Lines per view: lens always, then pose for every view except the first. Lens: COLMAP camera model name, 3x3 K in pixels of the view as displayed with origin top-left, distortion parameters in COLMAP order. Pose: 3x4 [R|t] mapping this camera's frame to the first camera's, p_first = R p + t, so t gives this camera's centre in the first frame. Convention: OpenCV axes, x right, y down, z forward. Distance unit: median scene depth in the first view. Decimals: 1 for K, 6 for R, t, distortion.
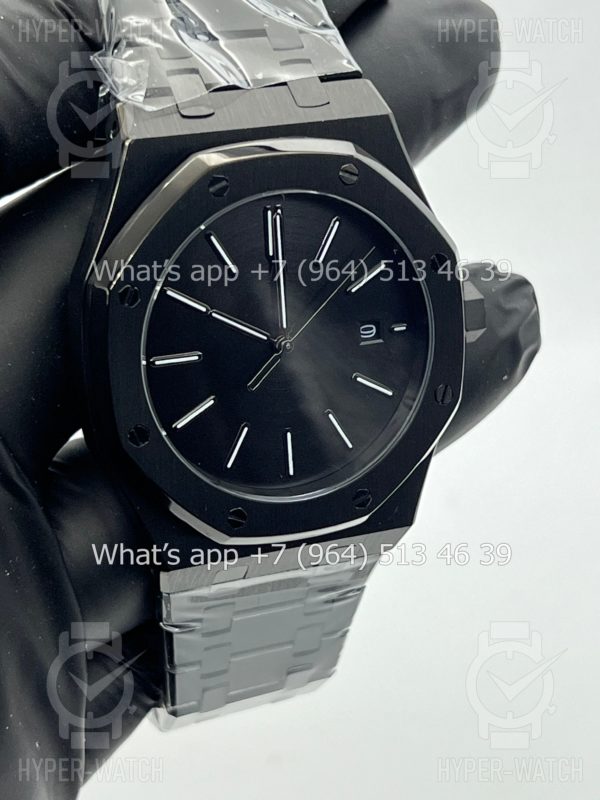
lens RADIAL K [[1898.1, 0, 300.0], [0, 1898.1, 400.0], [0, 0, 1]] dist [0.070303, 0.347747]
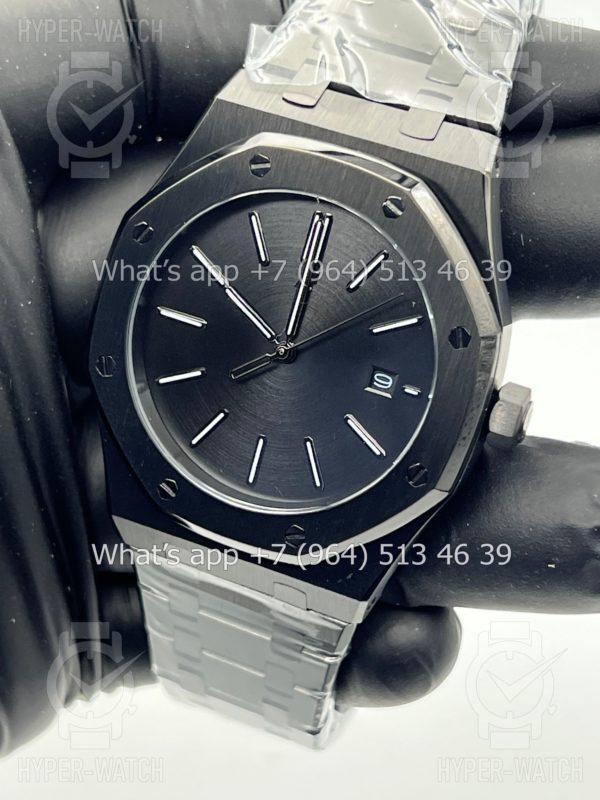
lens RADIAL K [[1898.1, 0, 300.0], [0, 1898.1, 400.0], [0, 0, 1]] dist [0.070303, 0.347747]
pose [[0.718653, 0.373398, -0.586610, 0.578140], [-0.433806, 0.900052, 0.041461, -0.050444], [0.543461, 0.224679, 0.808808, 0.226845]]
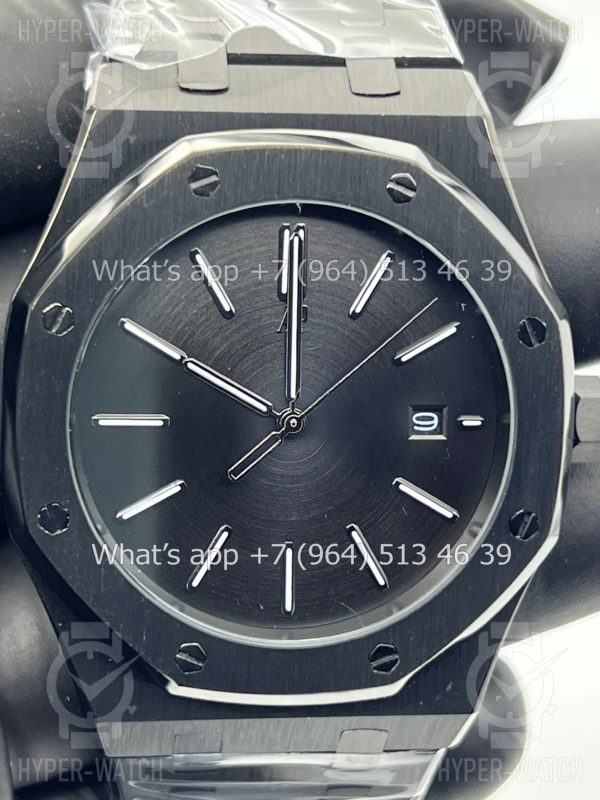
lens RADIAL K [[1898.1, 0, 300.0], [0, 1898.1, 400.0], [0, 0, 1]] dist [0.070303, 0.347747]
pose [[0.961463, 0.102088, -0.255279, 0.174341], [-0.131802, 0.986004, -0.102097, 0.034513], [0.241283, 0.131808, 0.961462, 0.324647]]
